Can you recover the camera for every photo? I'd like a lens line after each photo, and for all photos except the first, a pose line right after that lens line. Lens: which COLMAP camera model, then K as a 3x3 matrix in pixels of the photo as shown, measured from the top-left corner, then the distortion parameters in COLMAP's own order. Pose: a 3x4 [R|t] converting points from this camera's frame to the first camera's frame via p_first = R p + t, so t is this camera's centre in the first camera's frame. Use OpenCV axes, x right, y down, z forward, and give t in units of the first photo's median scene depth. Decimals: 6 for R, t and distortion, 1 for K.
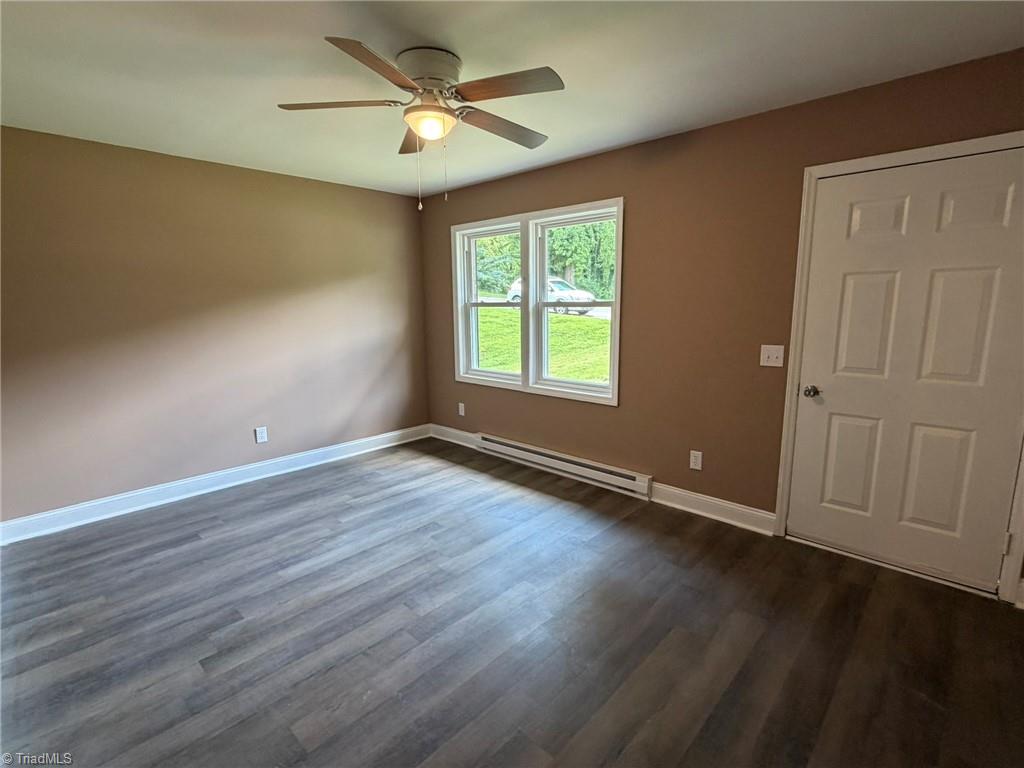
lens RADIAL K [[490.4, 0, 512.0], [0, 490.4, 384.0], [0, 0, 1]] dist [-0.003938, 0.000829]
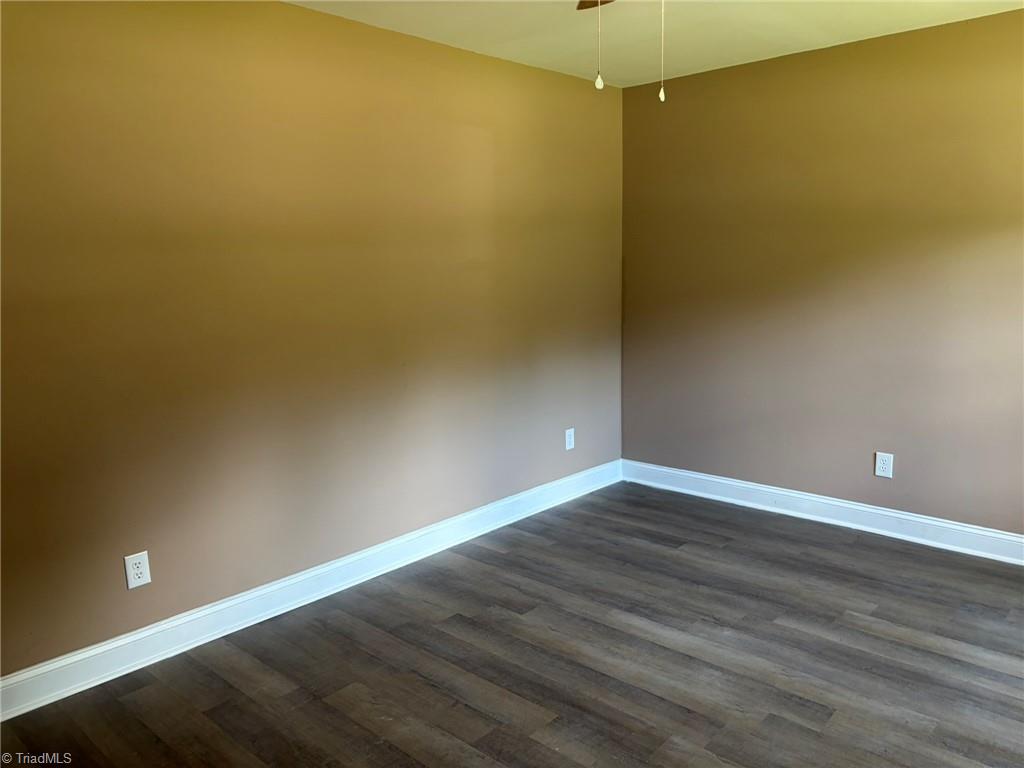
lens RADIAL K [[767.5, 0, 512.0], [0, 767.5, 384.0], [0, 0, 1]] dist [0.023360, -0.011113]
pose [[0.024910, 0.176471, -0.983991, 0.565729], [-0.148355, 0.974050, 0.170933, -0.126192], [0.988620, 0.141722, 0.050444, 0.632220]]
